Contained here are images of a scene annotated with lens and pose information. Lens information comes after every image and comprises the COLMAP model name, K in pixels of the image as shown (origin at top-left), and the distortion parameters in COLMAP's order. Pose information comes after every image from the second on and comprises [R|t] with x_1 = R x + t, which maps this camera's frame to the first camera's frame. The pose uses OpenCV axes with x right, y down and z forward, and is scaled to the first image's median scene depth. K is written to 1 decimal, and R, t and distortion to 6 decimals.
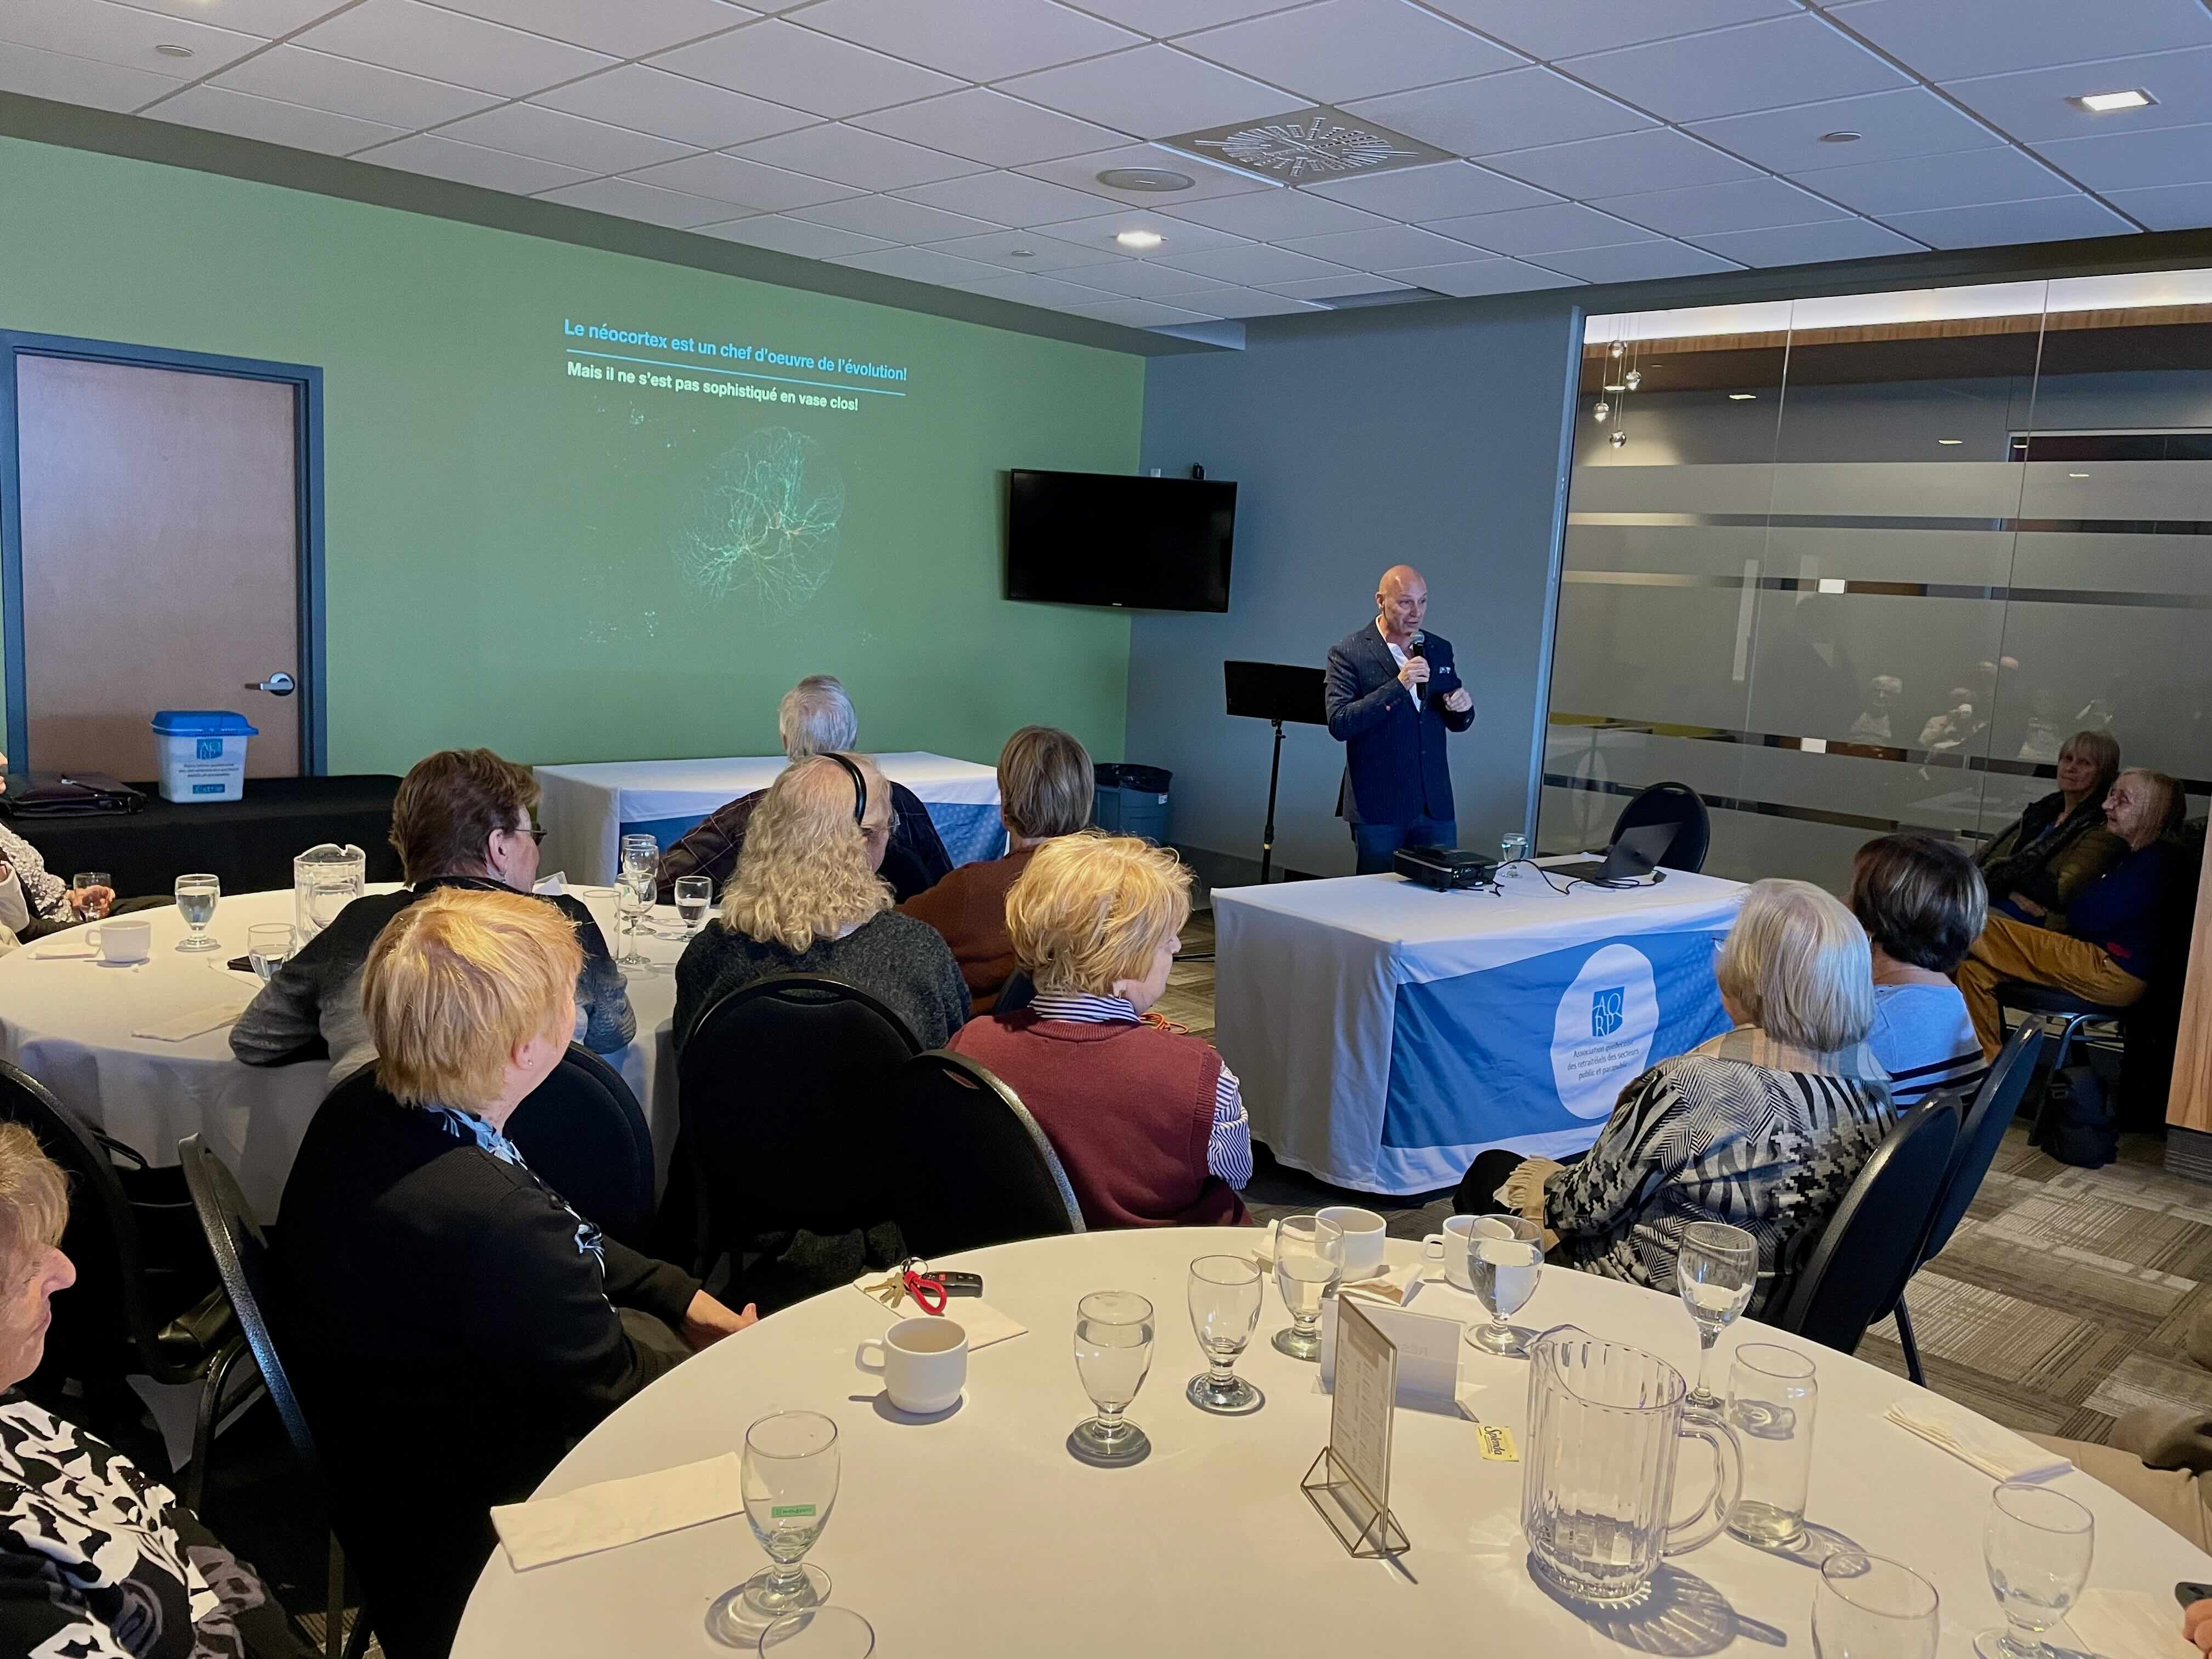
lens RADIAL K [[1683.6, 0, 1126.5], [0, 1683.6, 784.6], [0, 0, 1]] dist [0.095346, -0.127732]
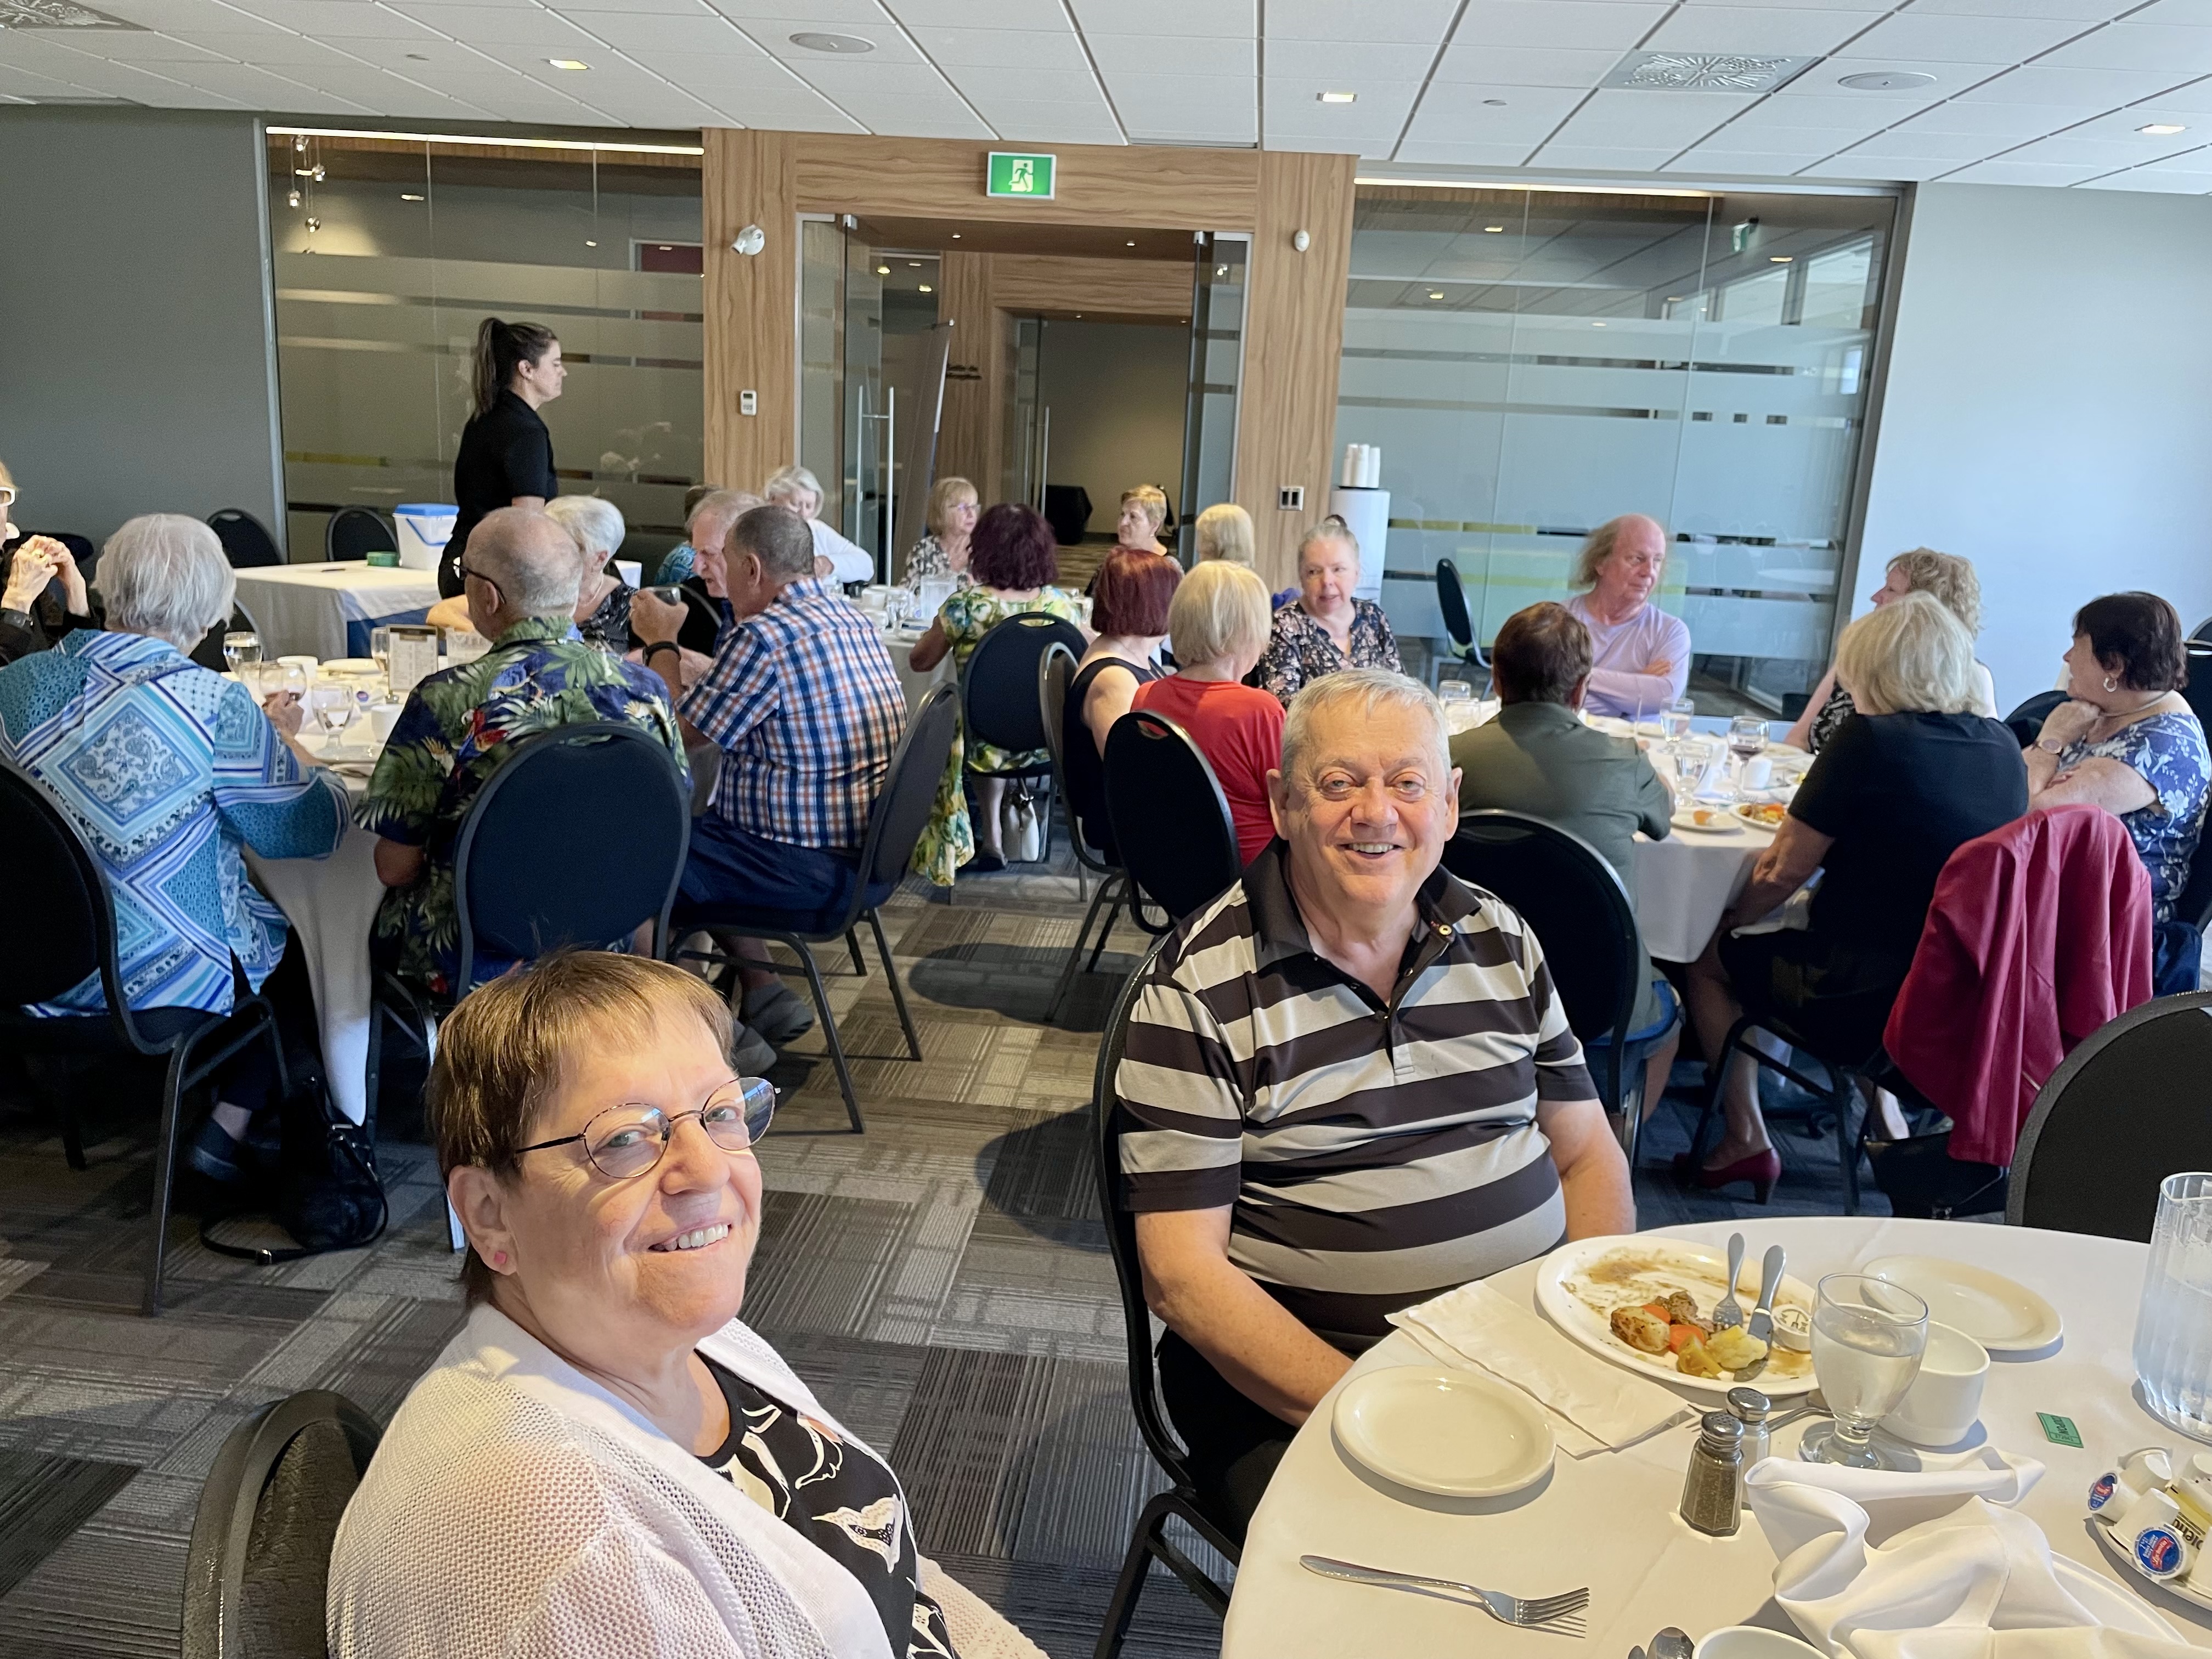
lens RADIAL K [[1683.6, 0, 1126.5], [0, 1683.6, 784.6], [0, 0, 1]] dist [0.095346, -0.127732]
pose [[0.768115, -0.147819, 0.623016, -0.104561], [0.069705, 0.986509, 0.148123, 0.060122], [-0.636507, -0.070348, 0.768056, -0.419243]]
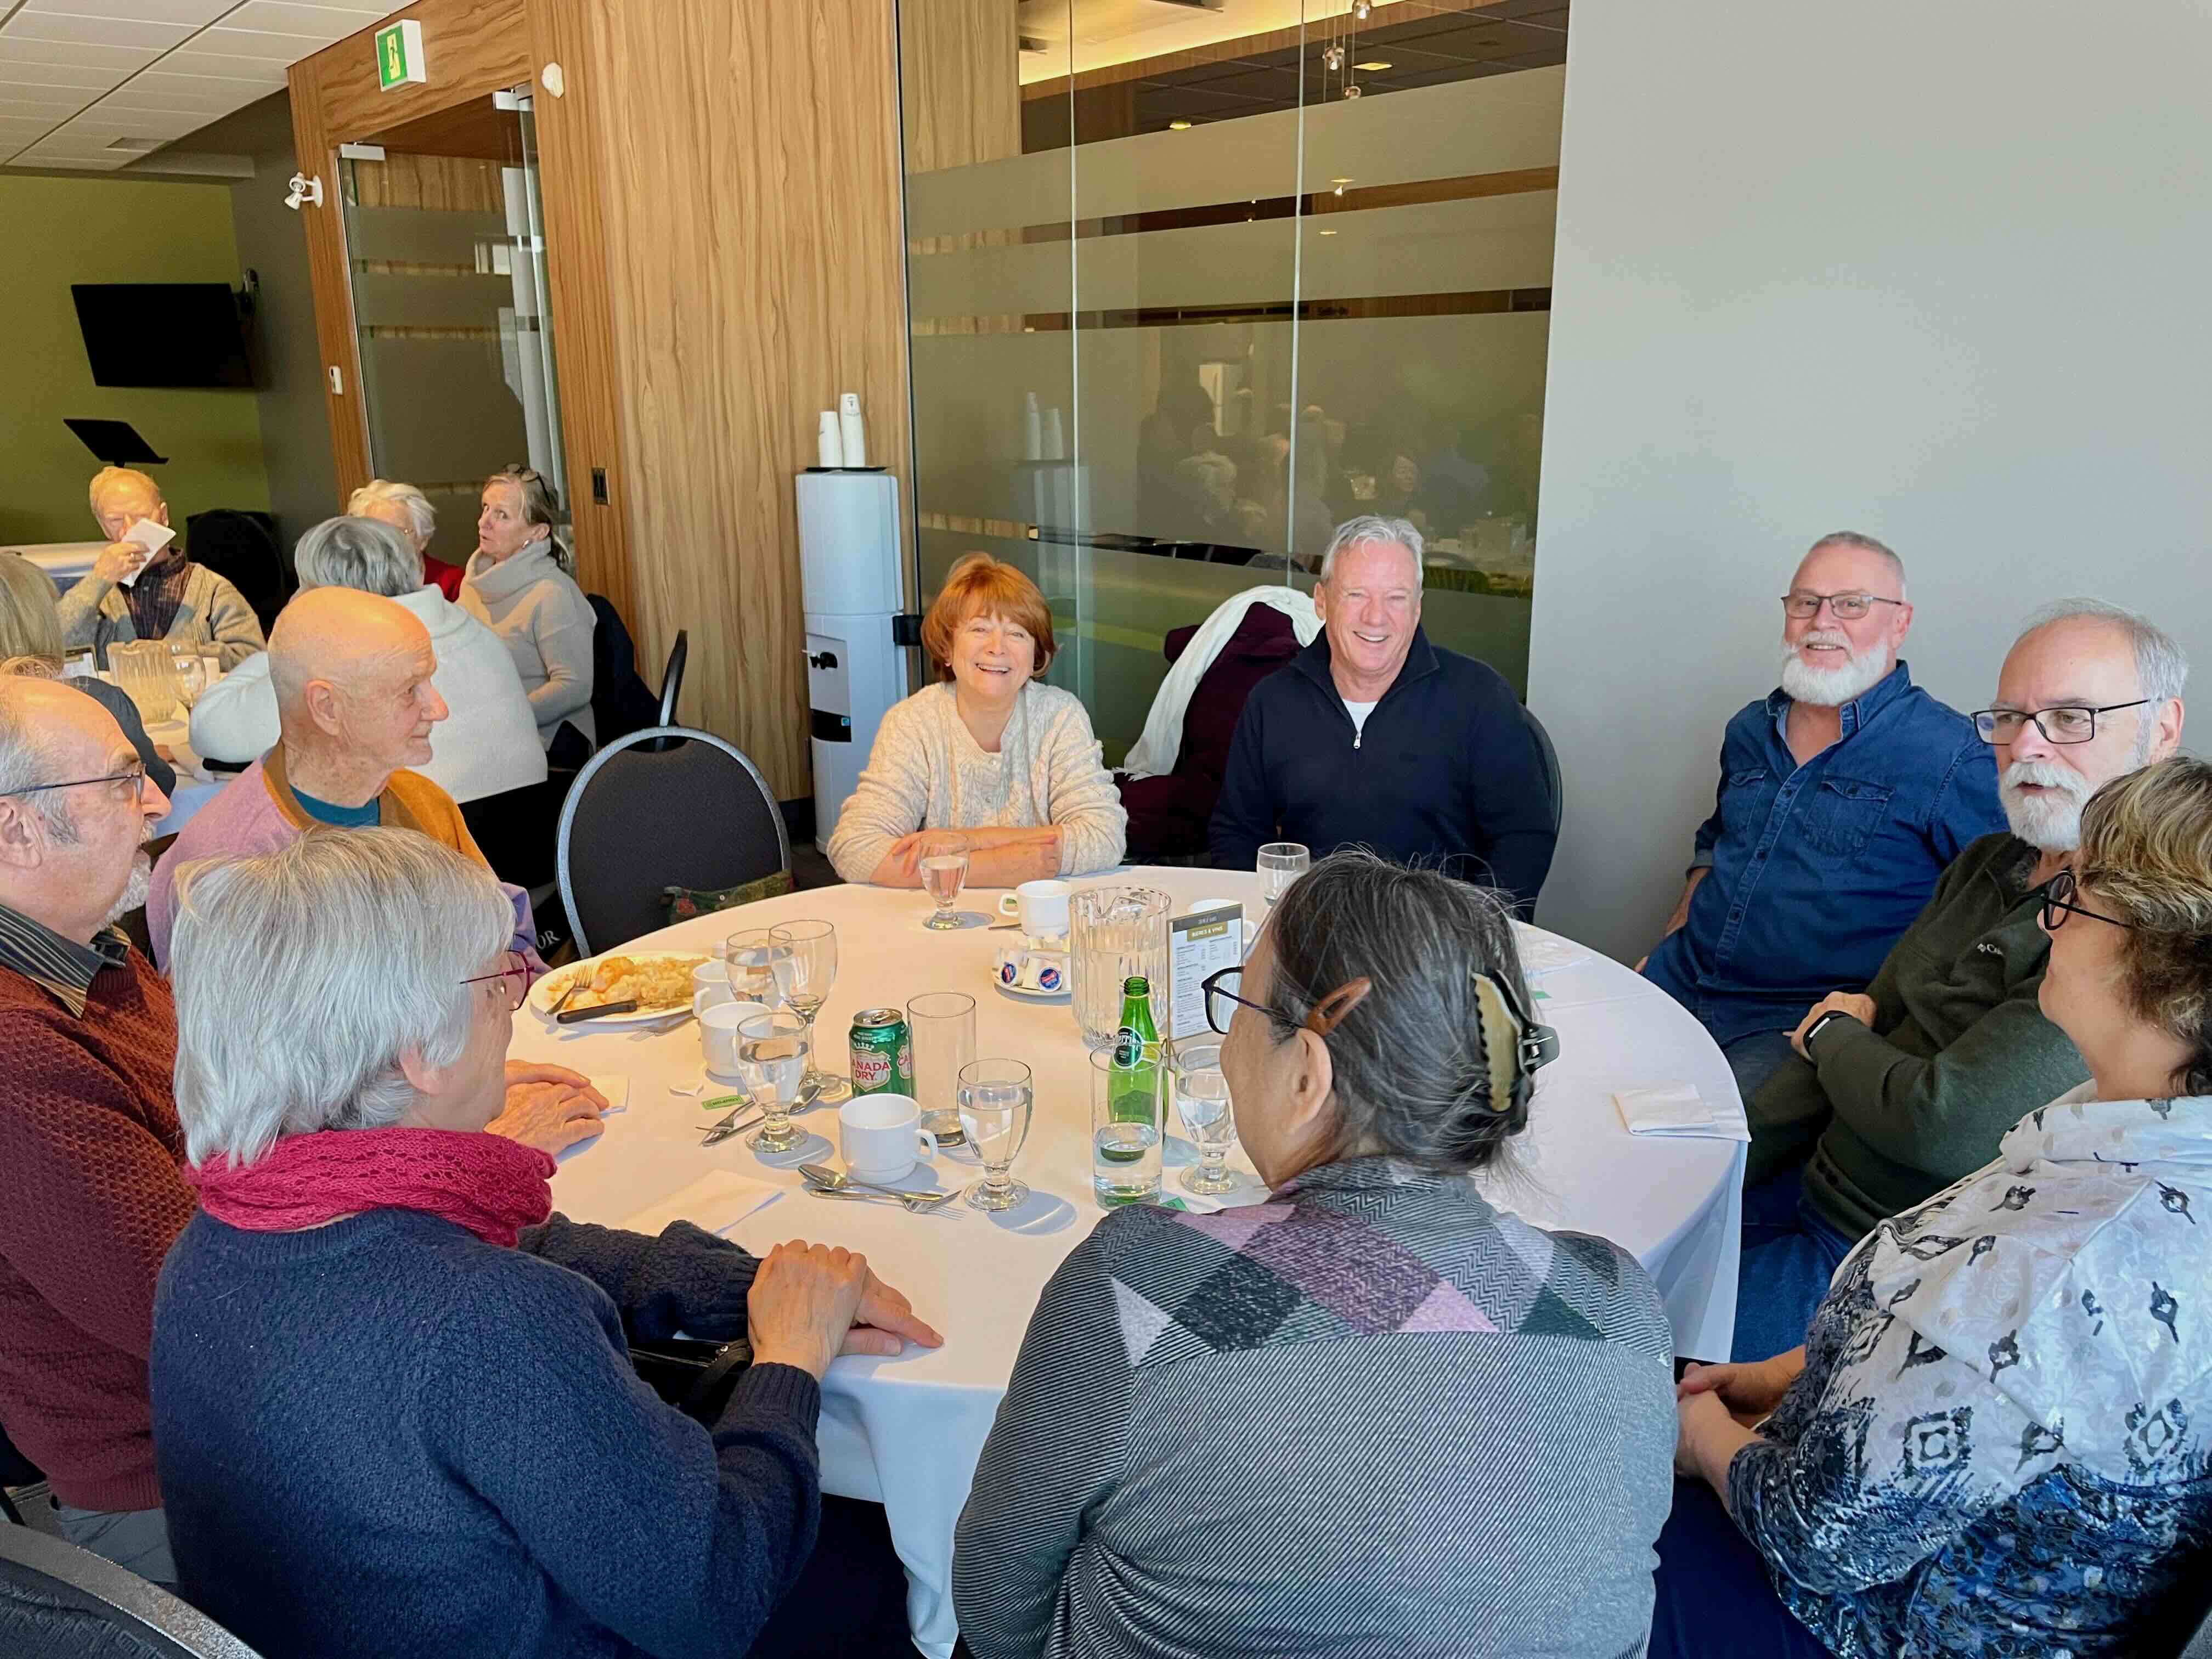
lens RADIAL K [[1723.0, 0, 1106.0], [0, 1723.0, 829.5], [0, 0, 1]] dist [0.062981, -0.078389]
pose [[0.992060, -0.028531, -0.122487, 1.043310], [0.044208, 0.990886, 0.127245, 0.108920], [0.117740, -0.131649, 0.984279, -0.340403]]
